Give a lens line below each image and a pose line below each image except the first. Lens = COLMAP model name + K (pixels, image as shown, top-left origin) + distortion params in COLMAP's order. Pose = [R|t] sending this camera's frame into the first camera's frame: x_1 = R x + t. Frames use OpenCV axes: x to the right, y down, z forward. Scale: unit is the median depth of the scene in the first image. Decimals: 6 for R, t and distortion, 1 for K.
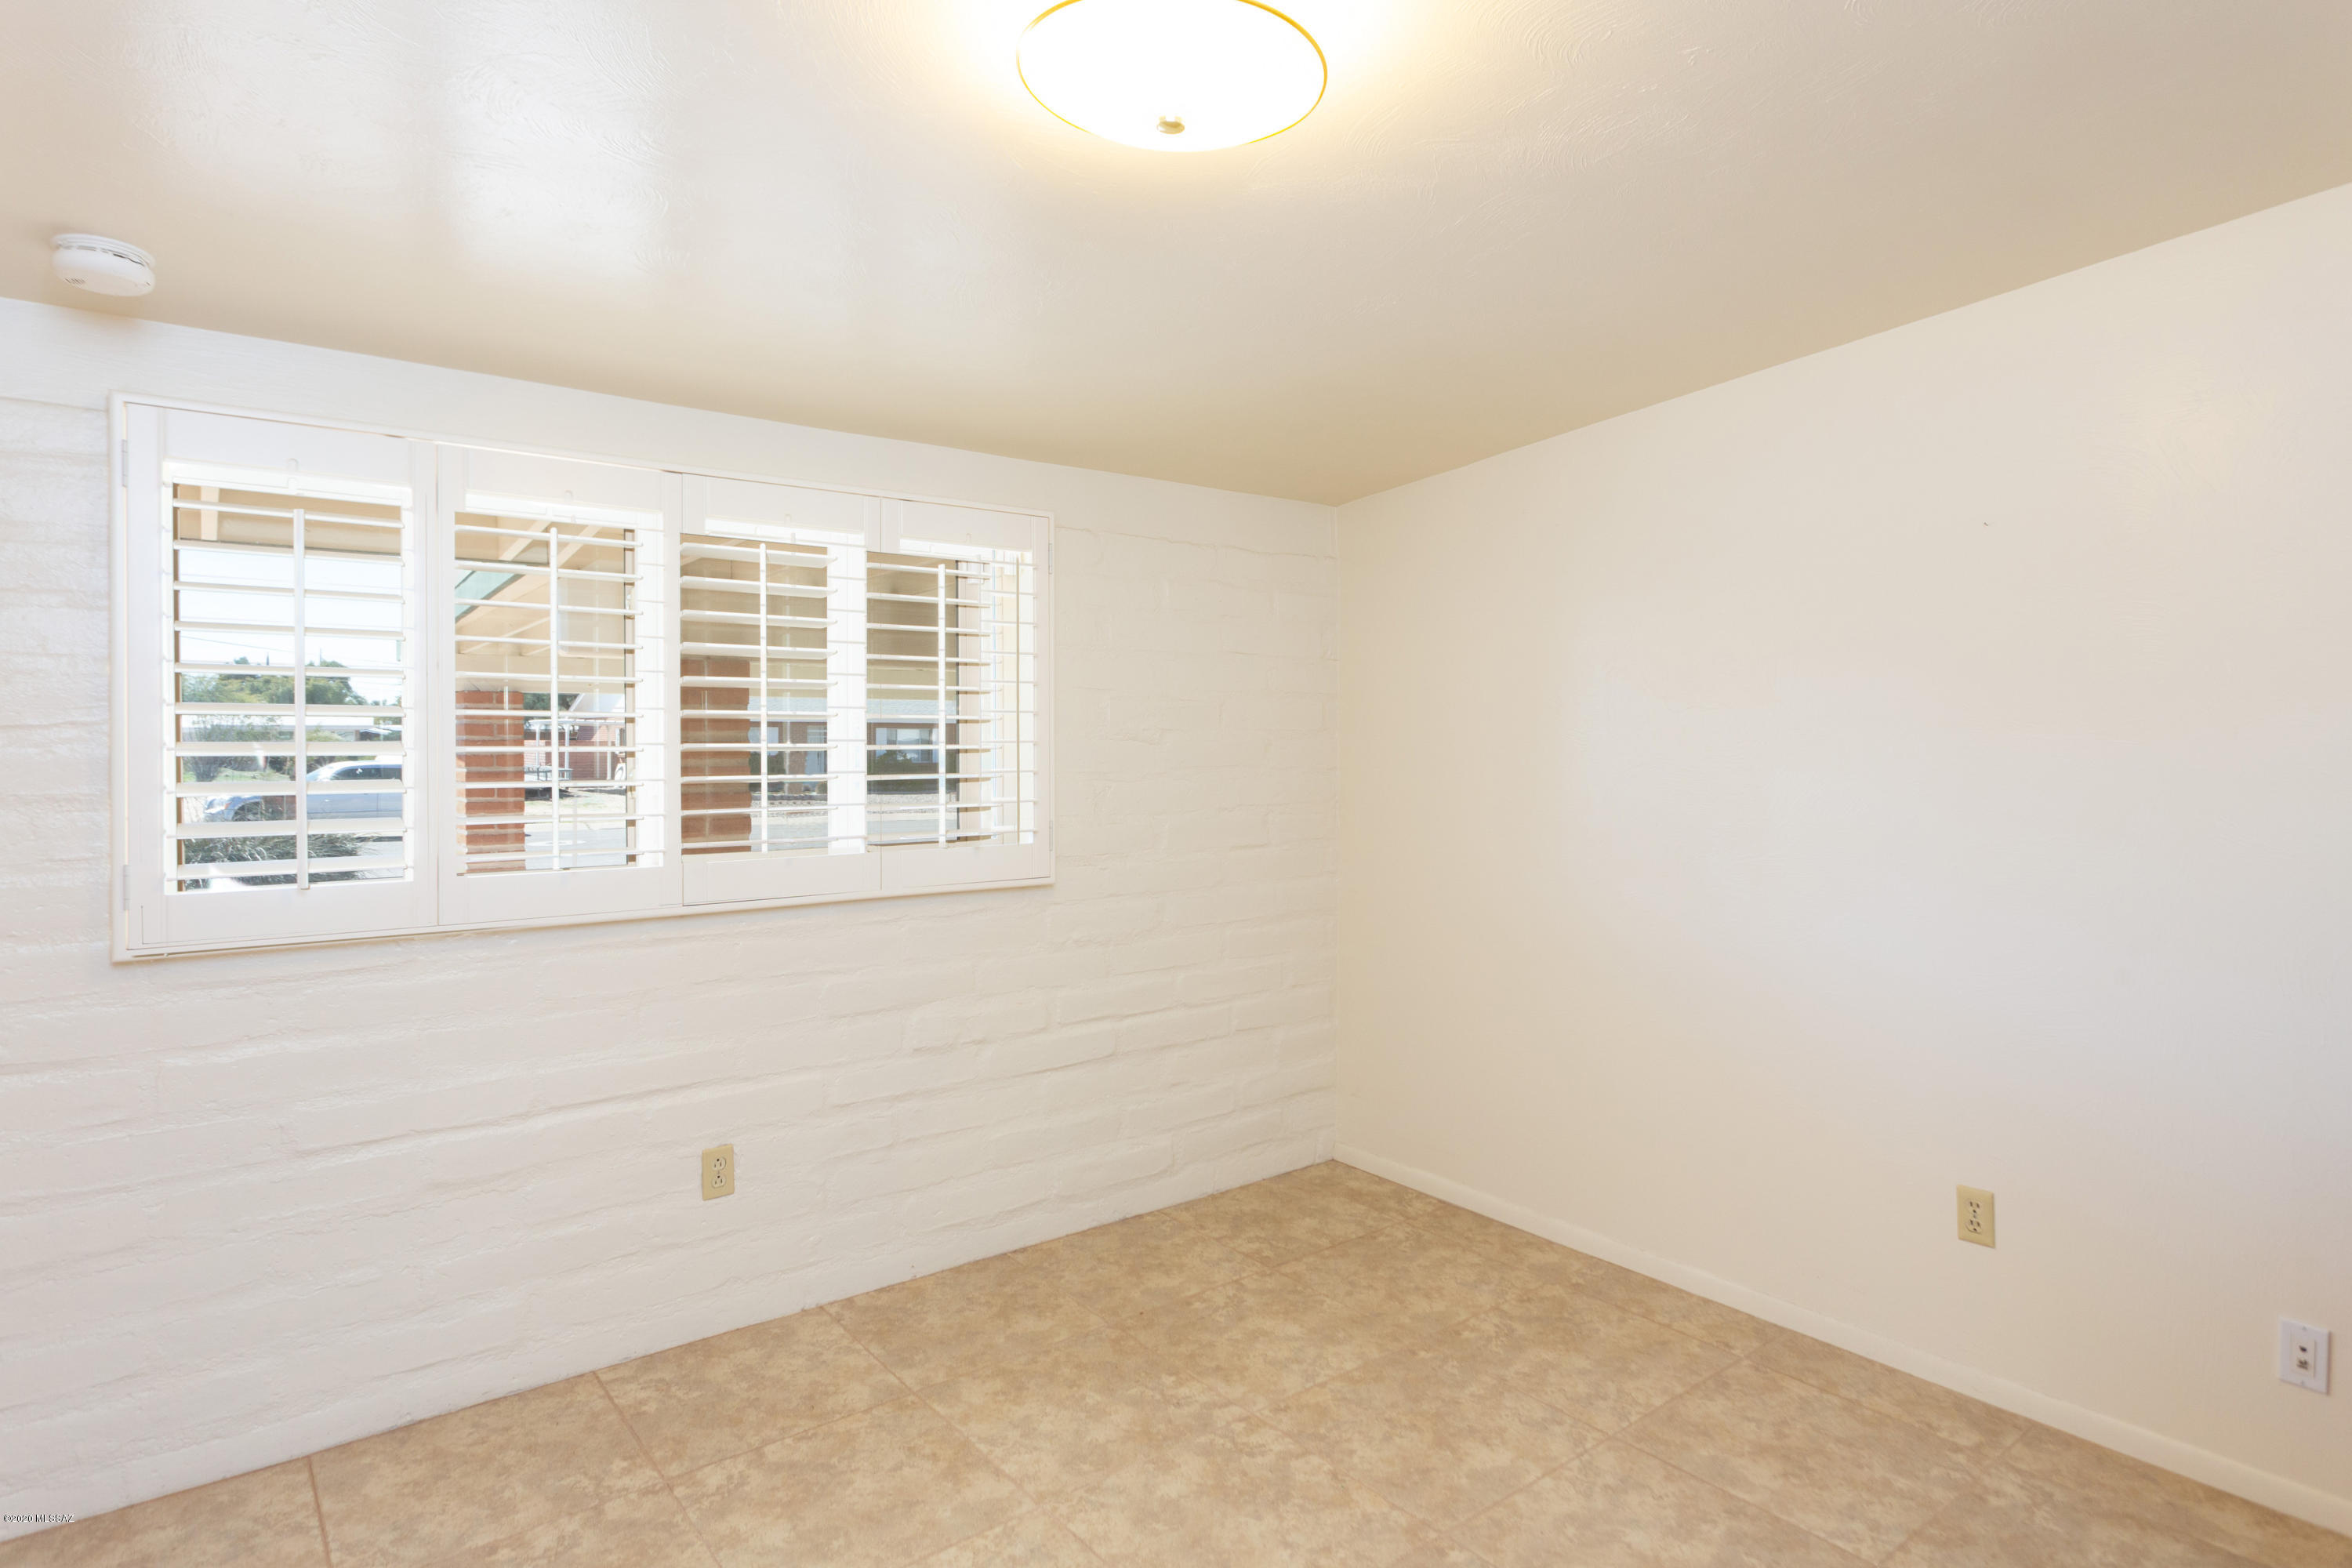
lens RADIAL K [[1293.1, 0, 1170.6], [0, 1293.1, 778.2], [0, 0, 1]] dist [0.001021, 0.000806]
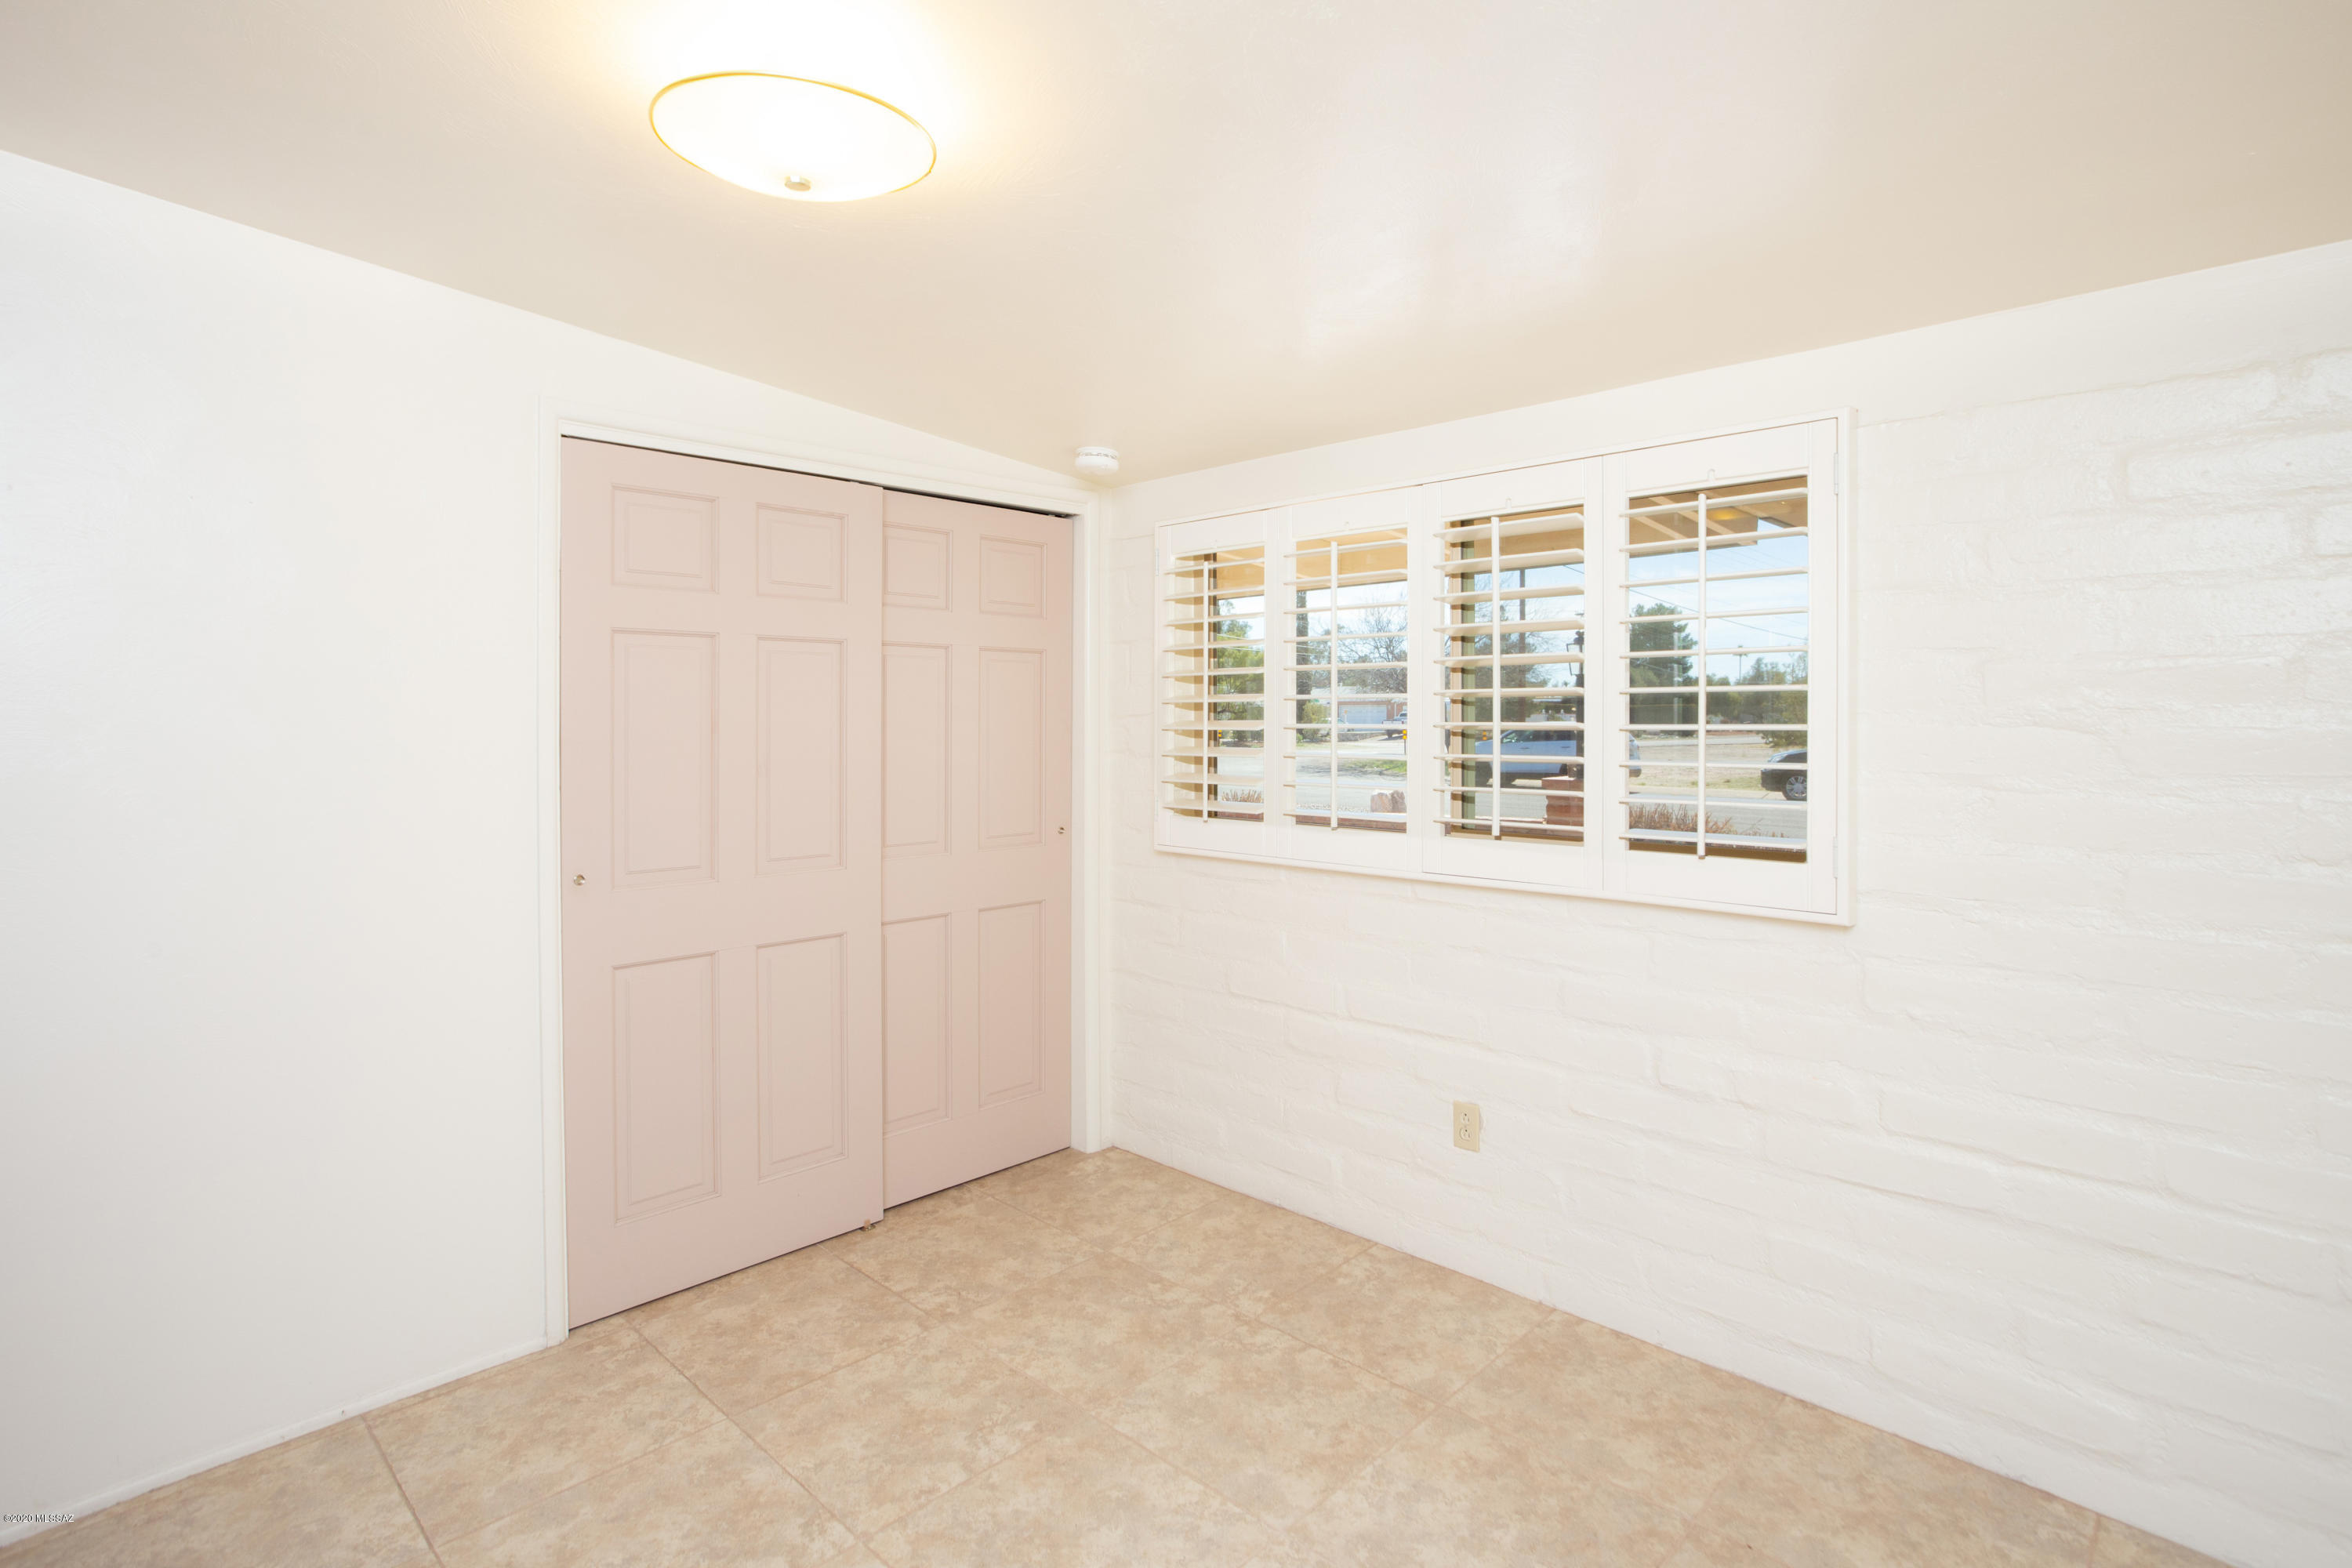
lens RADIAL K [[1124.1, 0, 1170.4], [0, 1124.1, 769.7], [0, 0, 1]] dist [-0.001697, 0.001602]
pose [[0.150527, 0.039046, -0.987835, 0.572672], [-0.030307, 0.998932, 0.034866, -0.018653], [0.988141, 0.024690, 0.151549, 0.657954]]
